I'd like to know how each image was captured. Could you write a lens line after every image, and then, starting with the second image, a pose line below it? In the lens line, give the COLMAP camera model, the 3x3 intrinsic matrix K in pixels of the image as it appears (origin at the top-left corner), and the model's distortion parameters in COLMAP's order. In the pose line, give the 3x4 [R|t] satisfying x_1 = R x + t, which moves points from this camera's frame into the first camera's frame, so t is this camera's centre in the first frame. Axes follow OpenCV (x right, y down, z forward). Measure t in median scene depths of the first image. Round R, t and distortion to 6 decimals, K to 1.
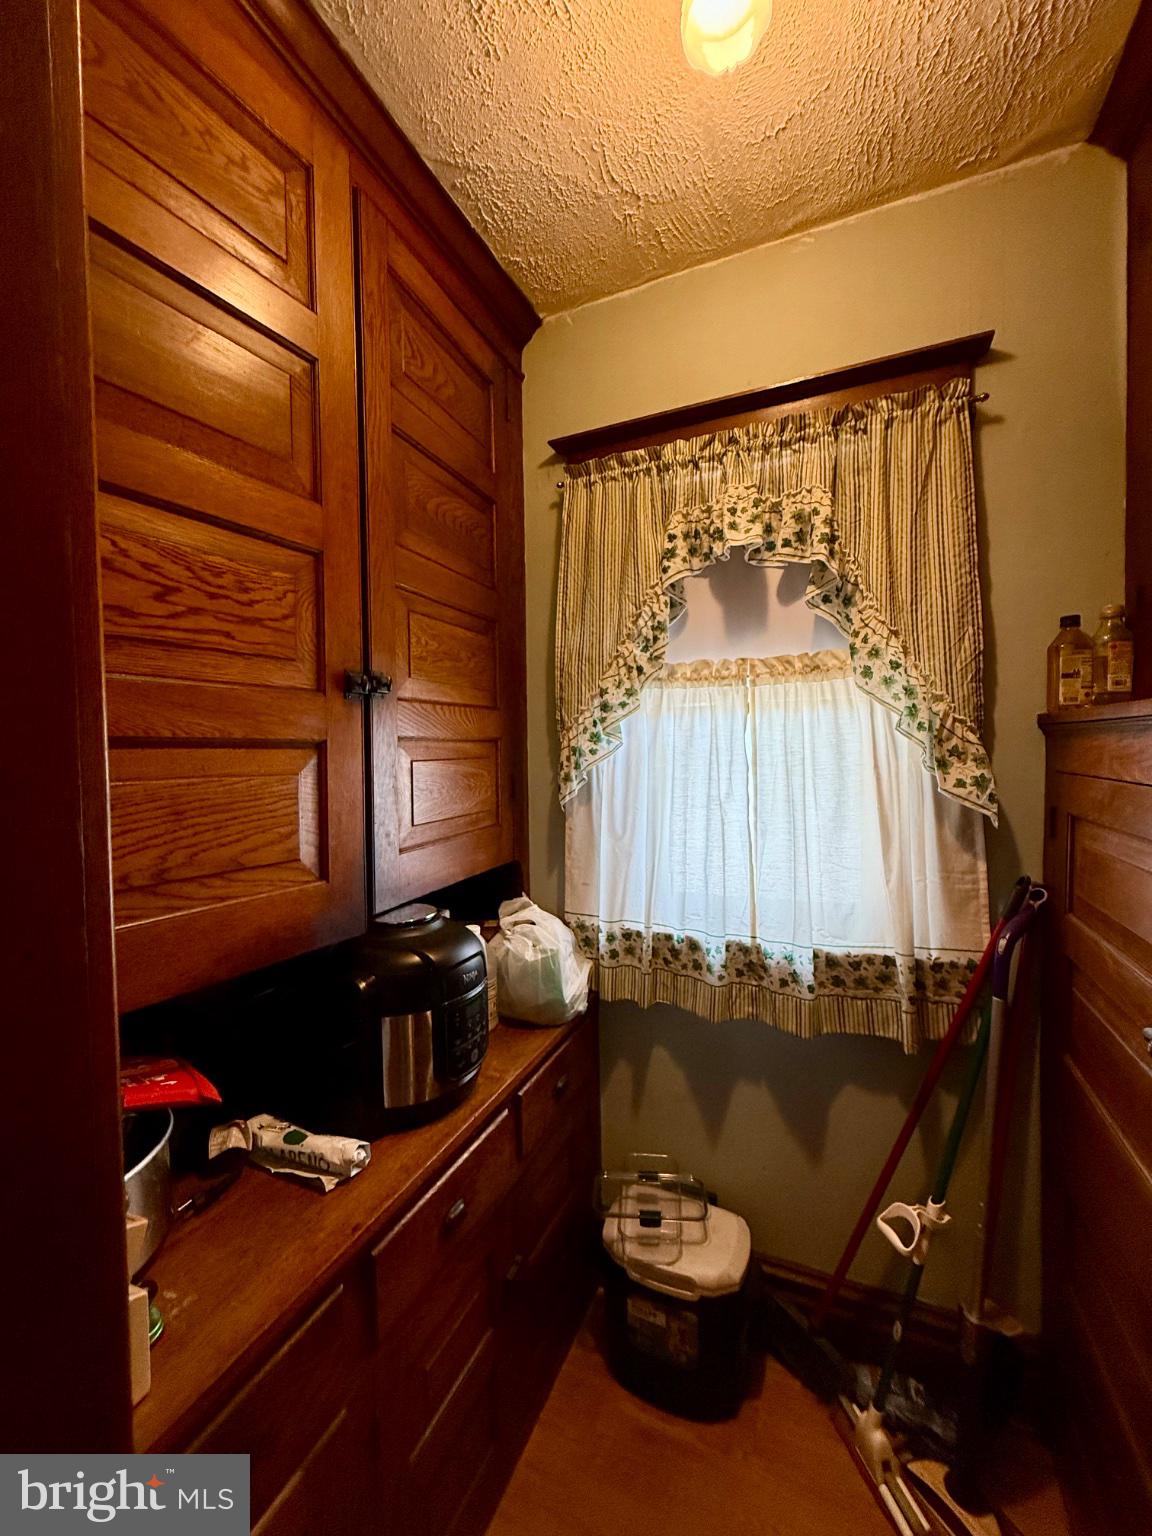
lens RADIAL K [[612.3, 0, 576.0], [0, 612.3, 768.0], [0, 0, 1]] dist [0.001459, 0.000294]
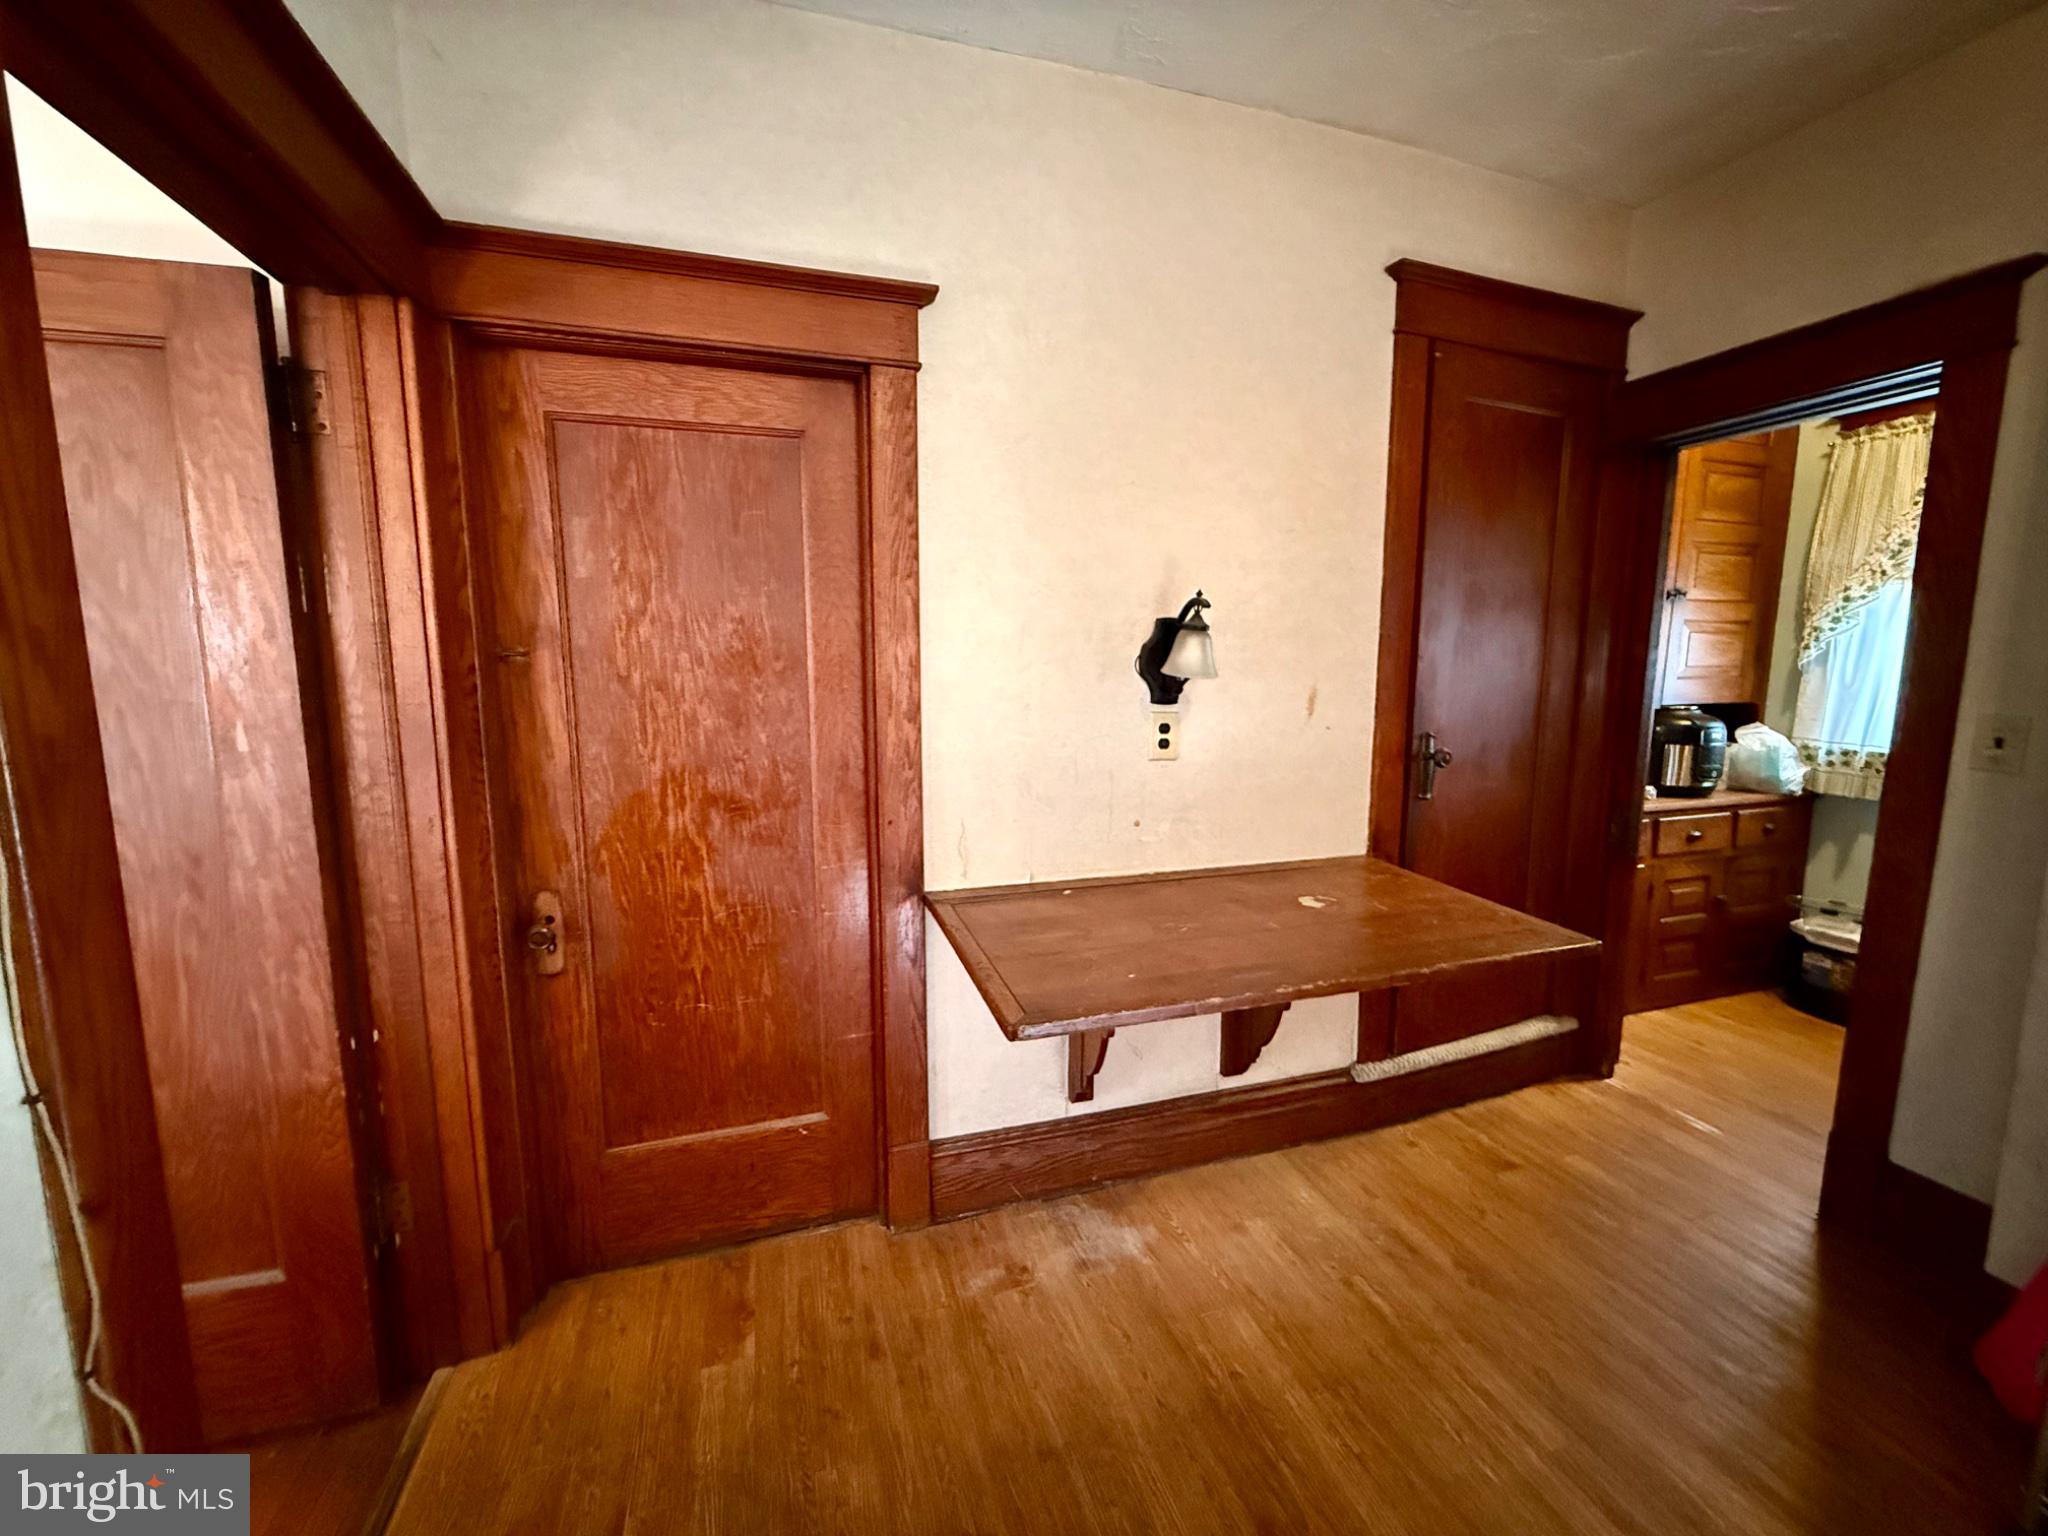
lens RADIAL K [[825.1, 0, 1029.3], [0, 825.1, 759.0], [0, 0, 1]] dist [0.001757, 0.000360]
pose [[0.672155, 0.113555, -0.731651, 0.225026], [-0.037923, 0.992152, 0.119146, 0.123150], [0.739438, -0.052338, 0.671187, -1.845038]]
